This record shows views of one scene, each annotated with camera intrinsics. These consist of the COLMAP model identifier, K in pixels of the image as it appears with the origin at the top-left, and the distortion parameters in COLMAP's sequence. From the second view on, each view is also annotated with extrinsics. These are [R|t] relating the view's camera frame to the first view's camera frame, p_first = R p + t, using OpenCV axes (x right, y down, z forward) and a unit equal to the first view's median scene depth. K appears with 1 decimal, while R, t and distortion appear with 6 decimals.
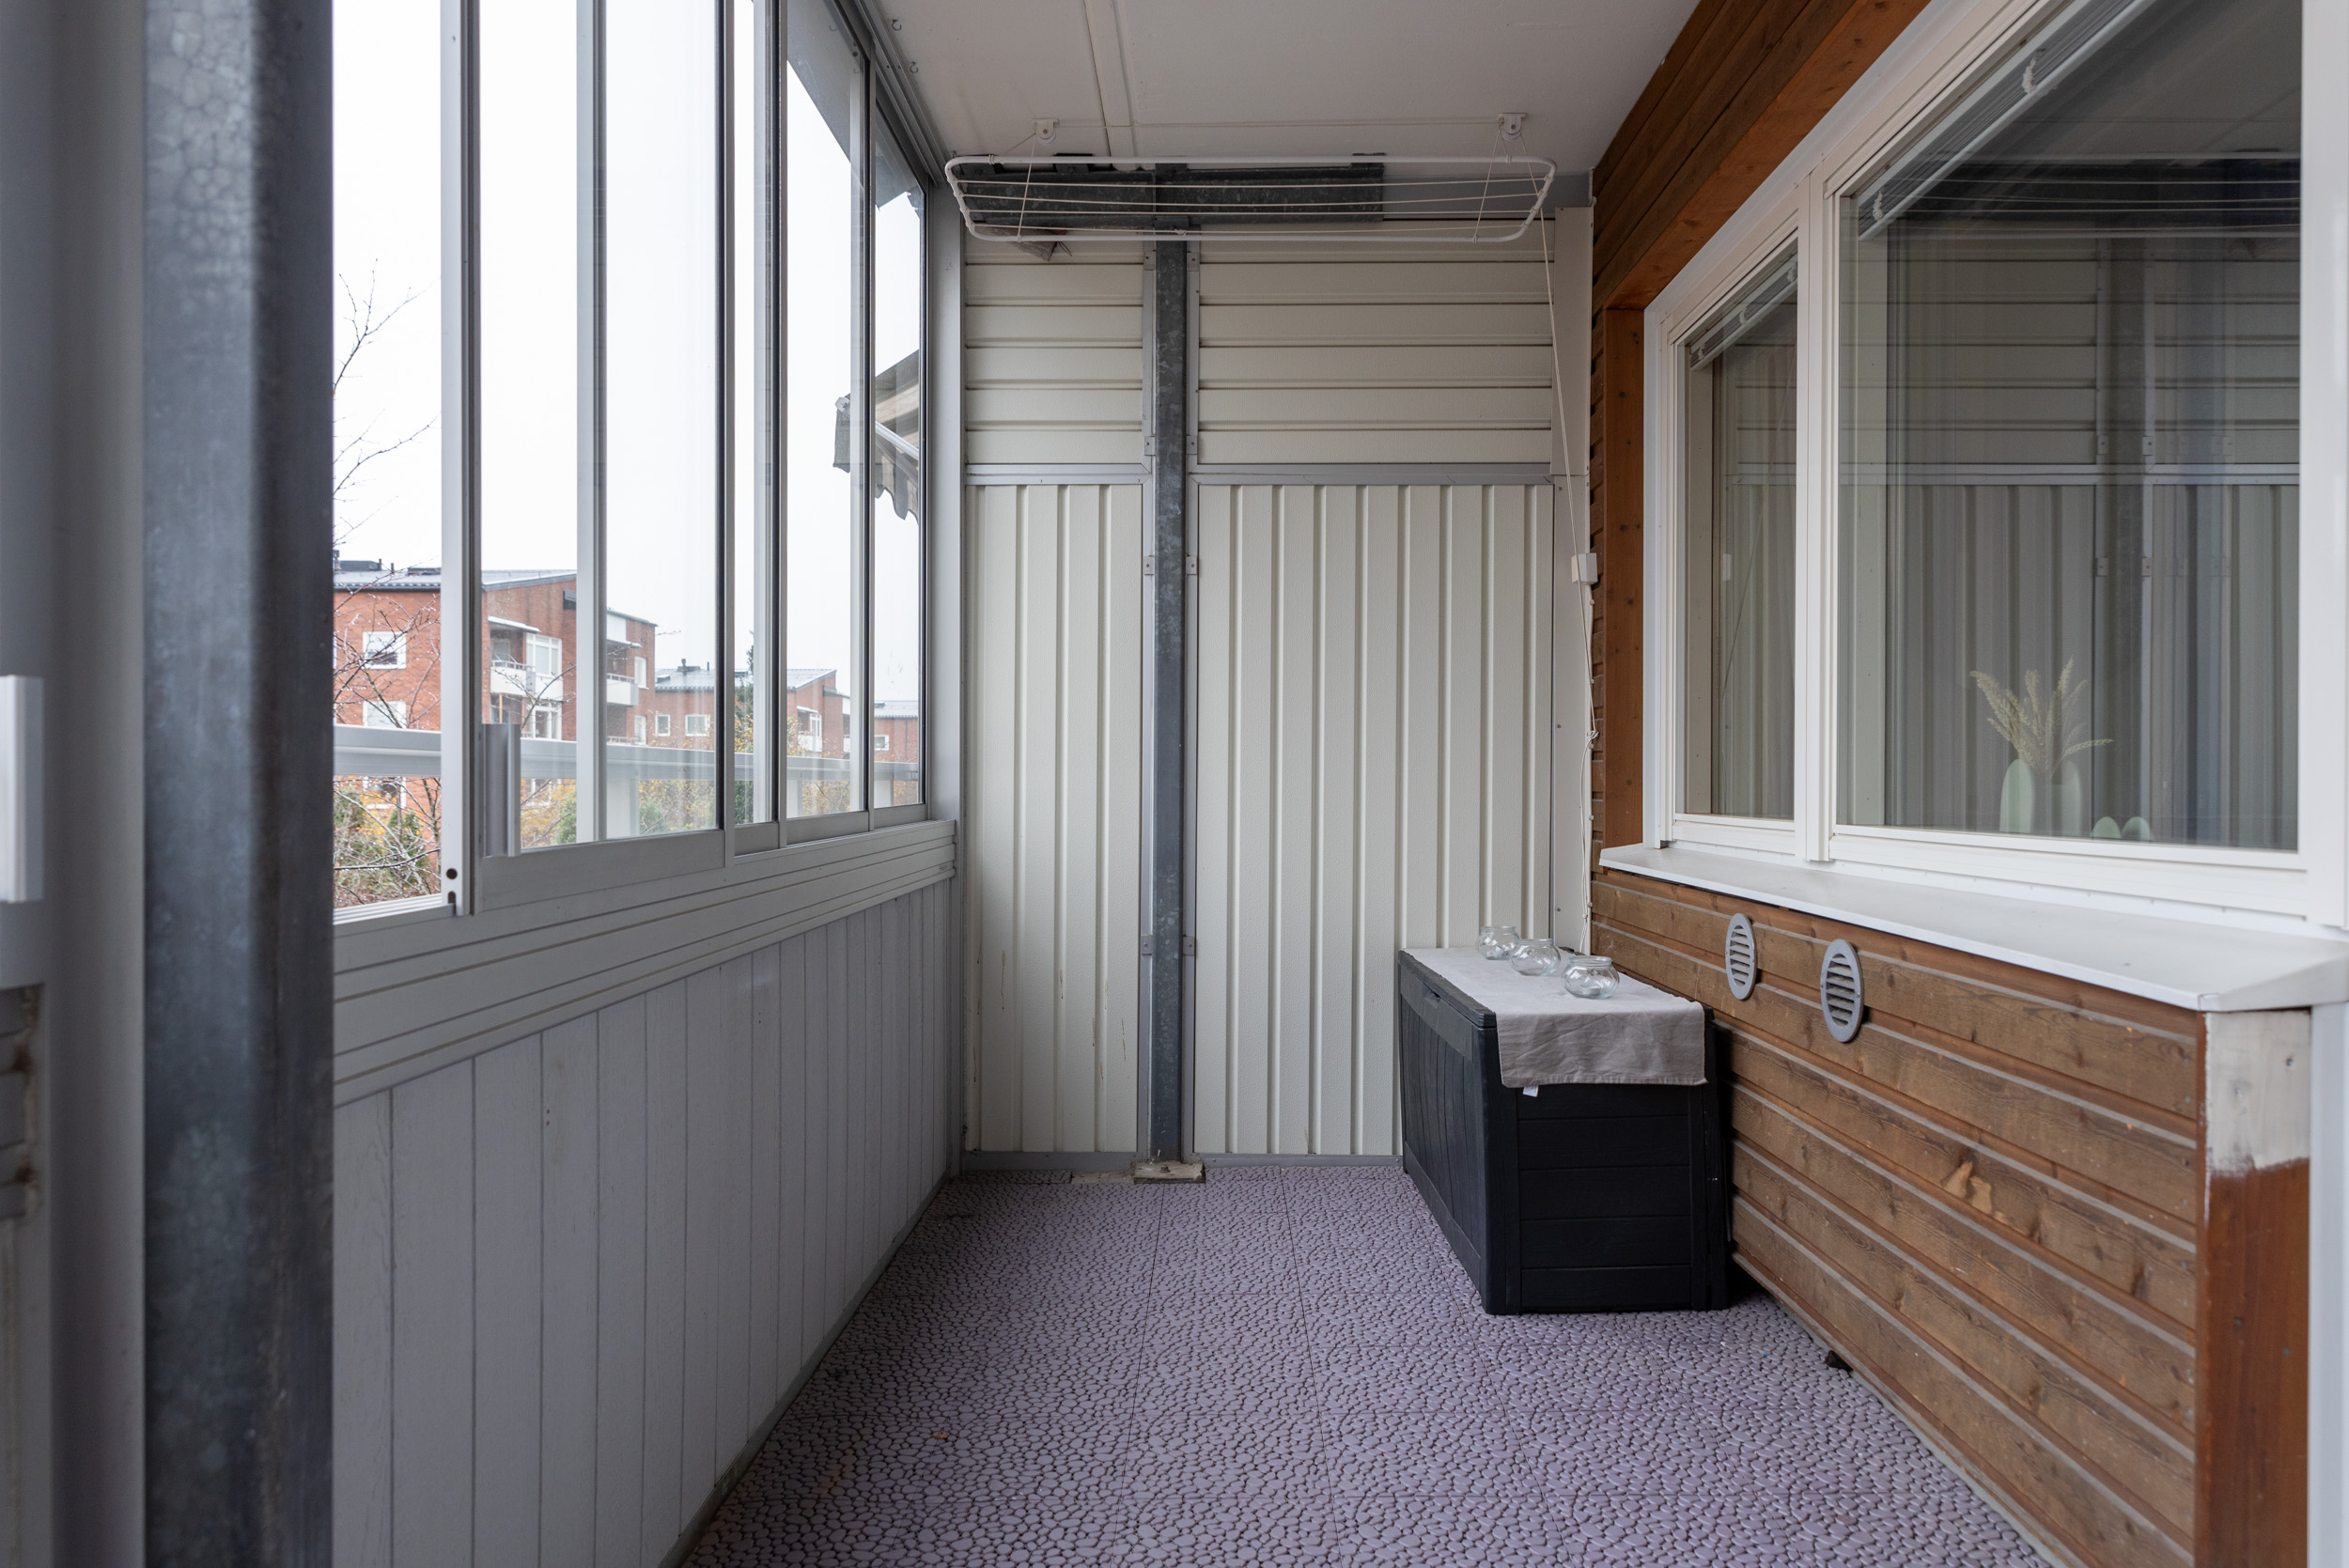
lens RADIAL K [[1596.1, 0, 1174.5], [0, 1596.1, 784.0], [0, 0, 1]] dist [0.005499, -0.002861]
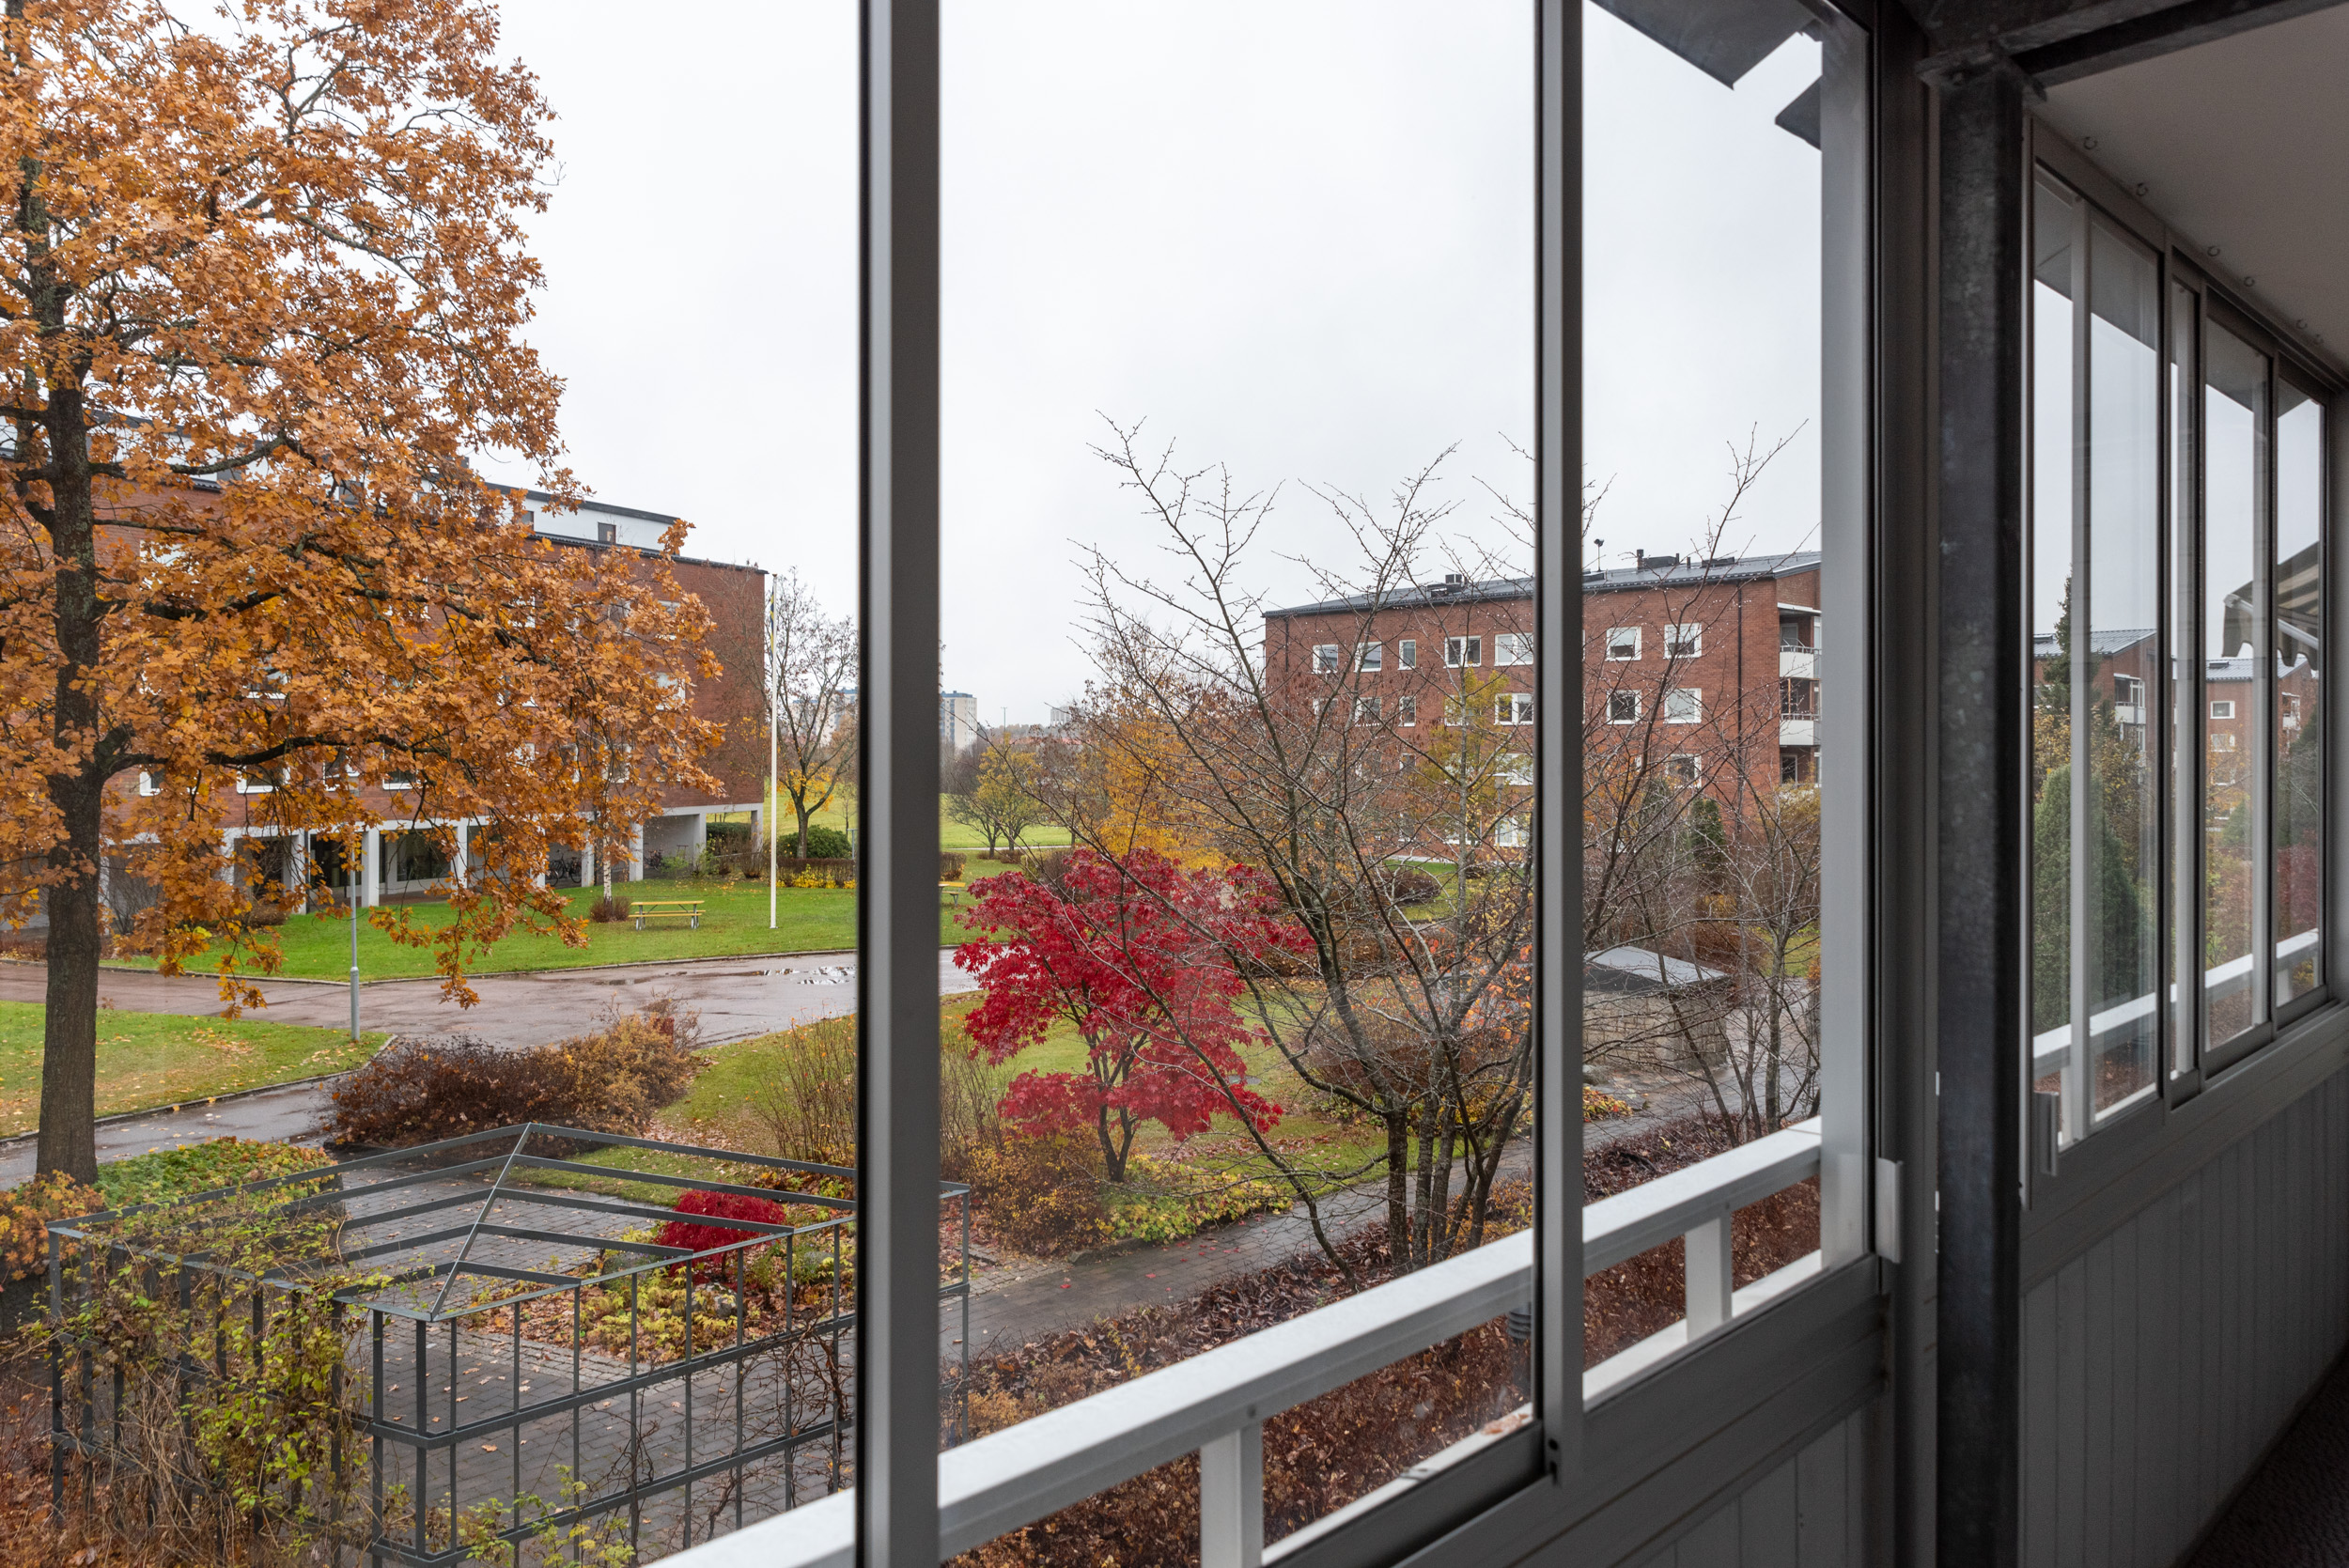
lens RADIAL K [[1596.1, 0, 1174.5], [0, 1596.1, 784.0], [0, 0, 1]] dist [0.005499, -0.002861]
pose [[0.723881, 0.013055, -0.689802, 0.032400], [-0.000003, 0.999821, 0.018919, -0.224530], [0.689925, -0.013693, 0.723751, -0.463689]]
